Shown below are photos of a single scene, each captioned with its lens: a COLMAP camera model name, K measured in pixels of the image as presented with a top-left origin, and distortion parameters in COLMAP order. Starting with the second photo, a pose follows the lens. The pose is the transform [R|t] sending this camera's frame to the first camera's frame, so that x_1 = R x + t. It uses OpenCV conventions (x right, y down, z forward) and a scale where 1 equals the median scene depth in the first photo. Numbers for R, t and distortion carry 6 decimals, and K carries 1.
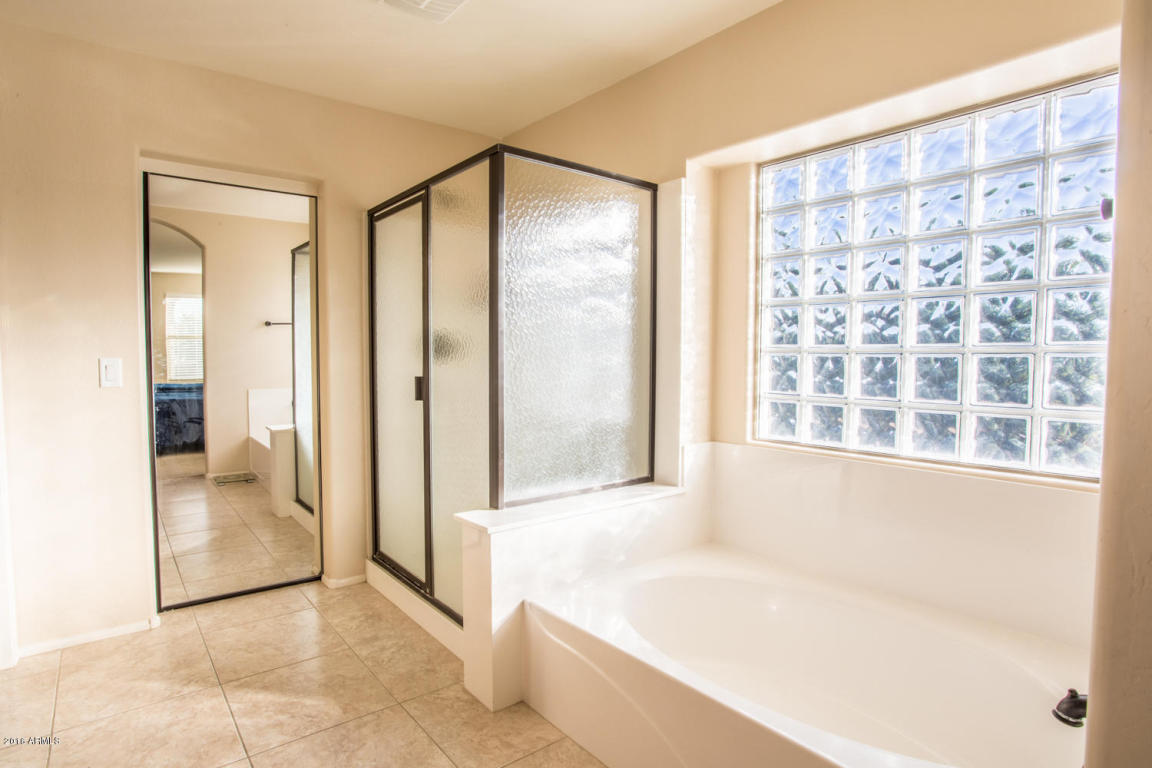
lens RADIAL K [[600.3, 0, 576.0], [0, 600.3, 384.0], [0, 0, 1]] dist [-0.070452, 0.023425]
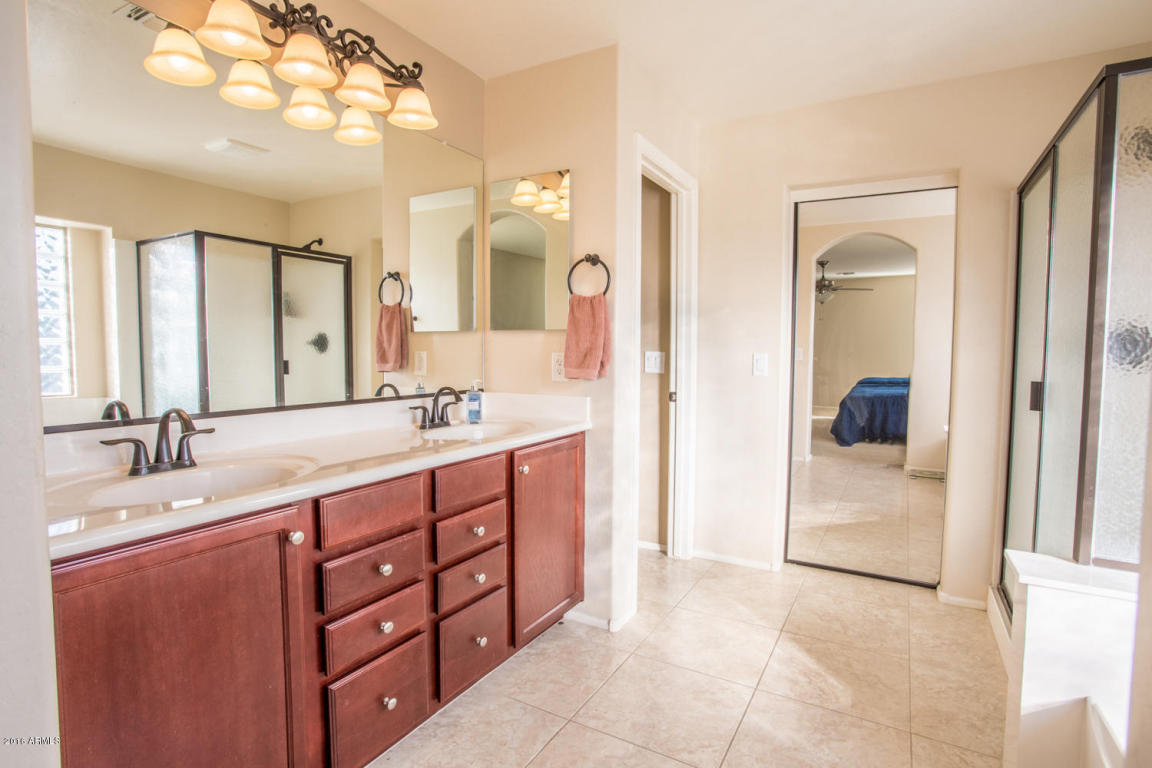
lens RADIAL K [[583.5, 0, 559.0], [0, 583.5, 371.5], [0, 0, 1]] dist [-0.077368, 0.027780]
pose [[0.343917, 0.039617, -0.938164, 0.231909], [-0.054929, 0.998247, 0.022018, -0.006561], [0.937392, 0.043960, 0.345491, 0.119061]]
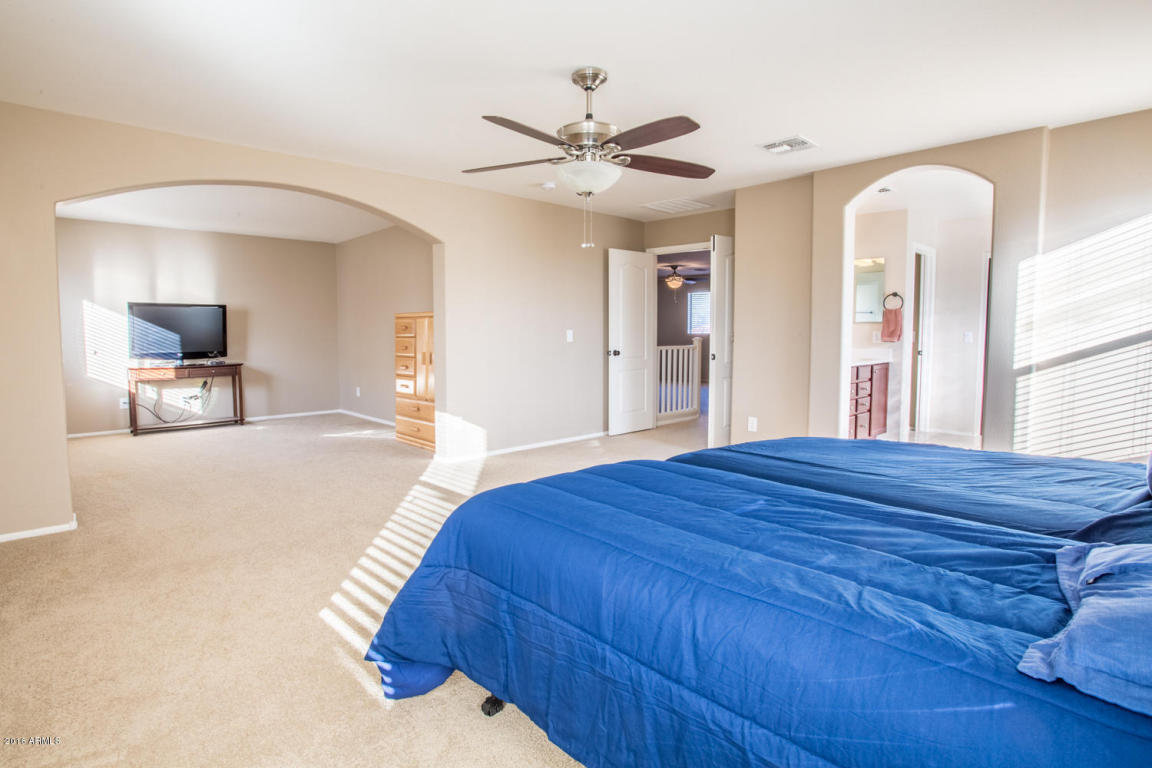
lens RADIAL K [[589.7, 0, 582.0], [0, 589.7, 365.3], [0, 0, 1]] dist [-0.057481, 0.001578]
pose [[0.091069, 0.066346, -0.993632, 1.516008], [-0.051919, 0.996738, 0.061795, 0.035582], [0.994490, 0.045961, 0.094216, -0.913009]]
